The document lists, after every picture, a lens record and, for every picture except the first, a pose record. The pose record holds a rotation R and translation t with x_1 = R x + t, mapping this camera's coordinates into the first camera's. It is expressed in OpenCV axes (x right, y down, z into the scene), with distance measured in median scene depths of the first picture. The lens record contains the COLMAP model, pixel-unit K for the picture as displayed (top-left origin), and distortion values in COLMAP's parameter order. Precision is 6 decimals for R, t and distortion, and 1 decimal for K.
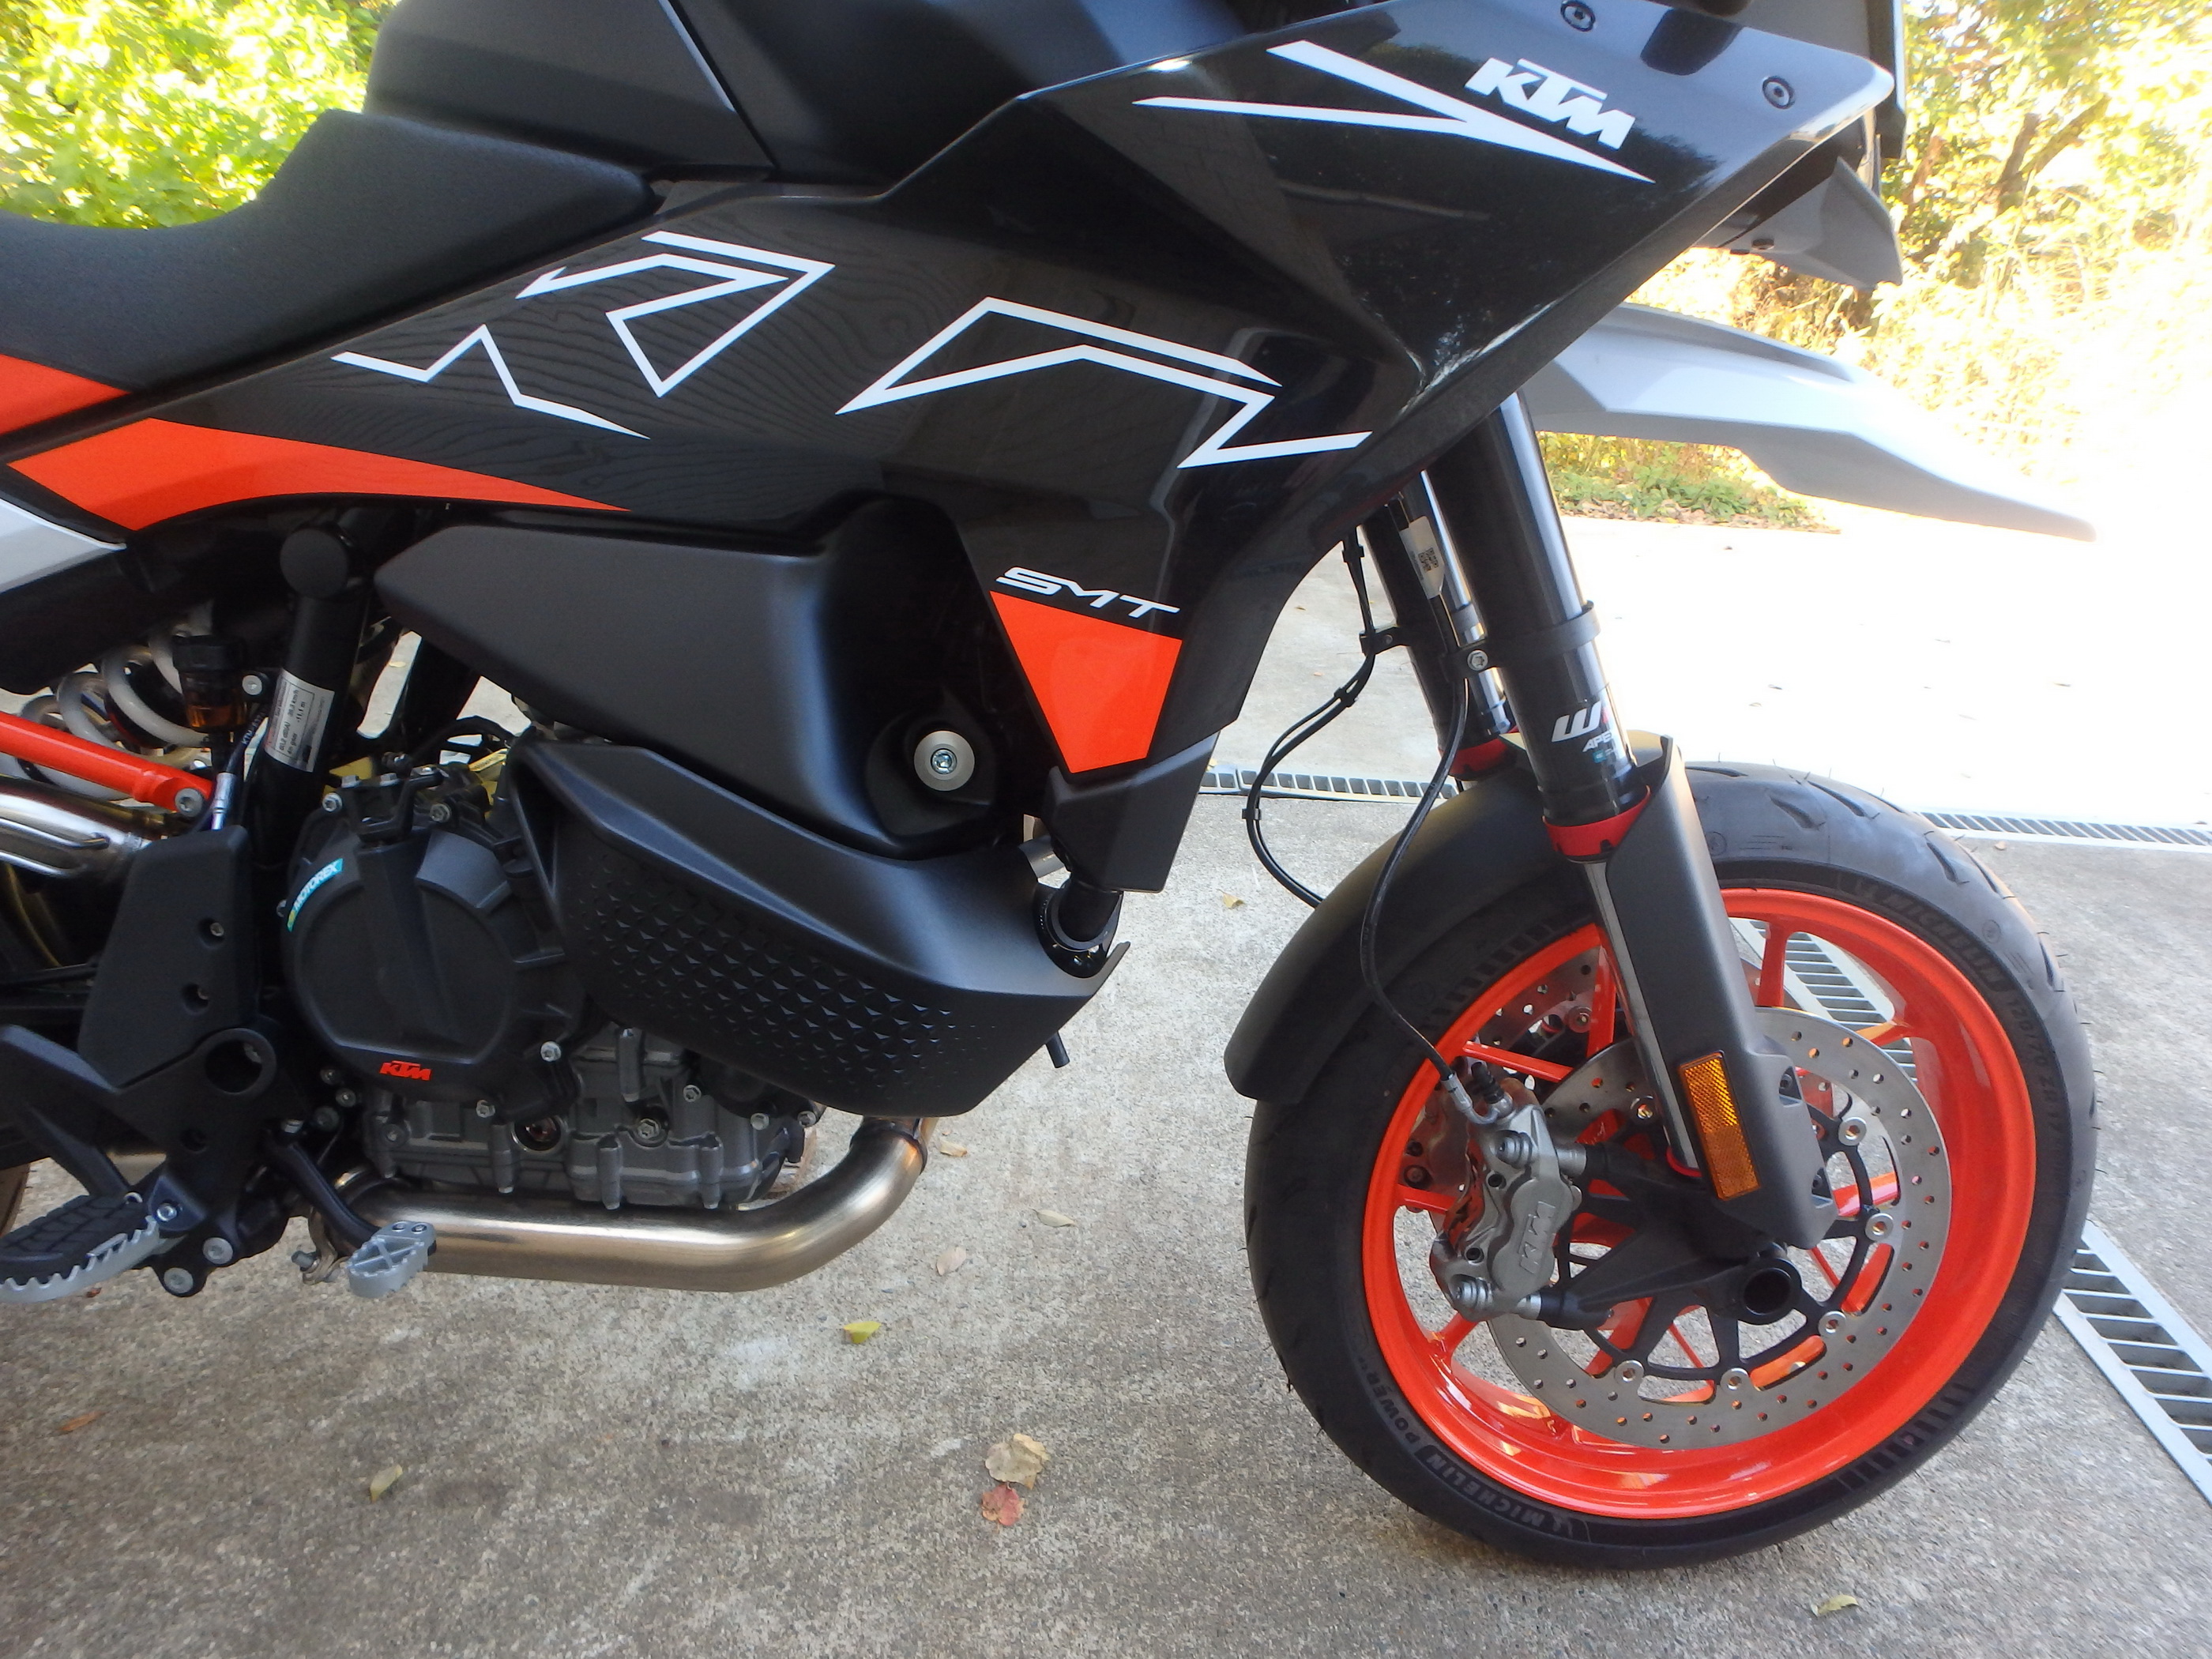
lens RADIAL K [[1371.7, 0, 1140.3], [0, 1371.7, 821.3], [0, 0, 1]] dist [-0.051864, 0.015024]
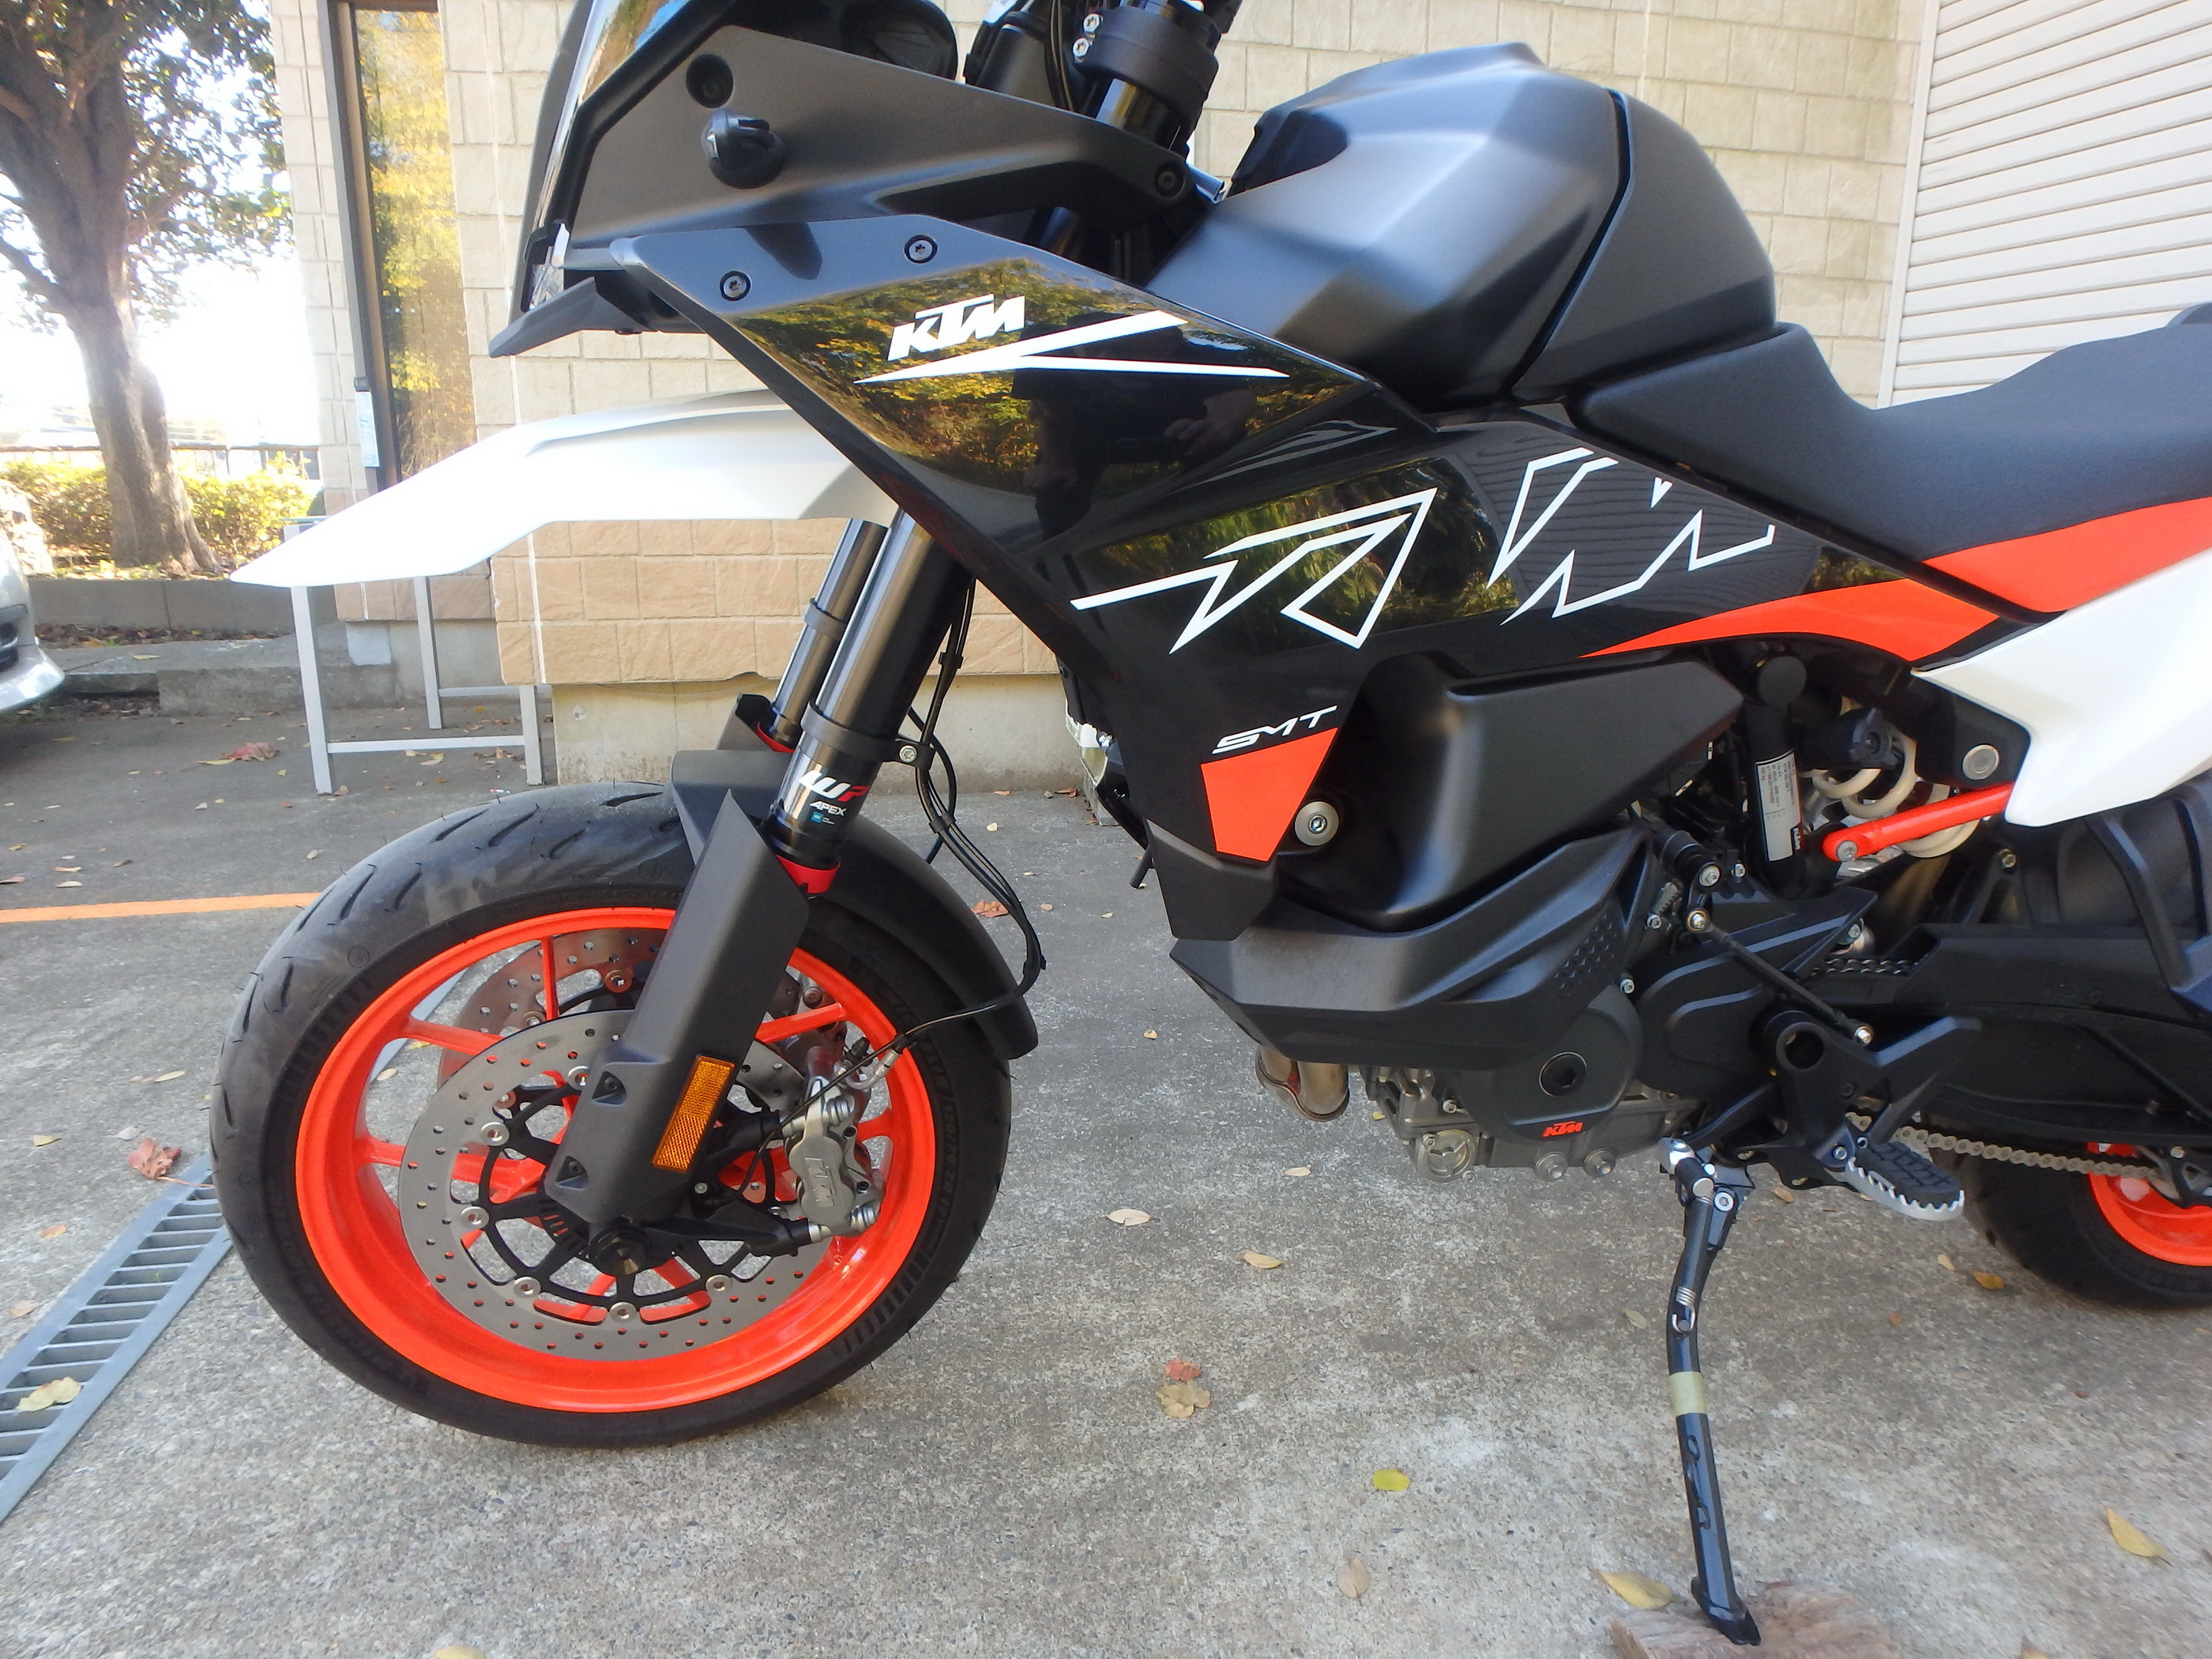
lens RADIAL K [[1371.7, 0, 1109.2], [0, 1371.7, 812.2], [0, 0, 1]] dist [-0.051864, 0.015024]
pose [[-0.984291, -0.020663, -0.175343, 0.232523], [-0.119377, 0.809597, 0.574718, -0.740681], [0.130081, 0.586622, -0.799346, 2.036380]]
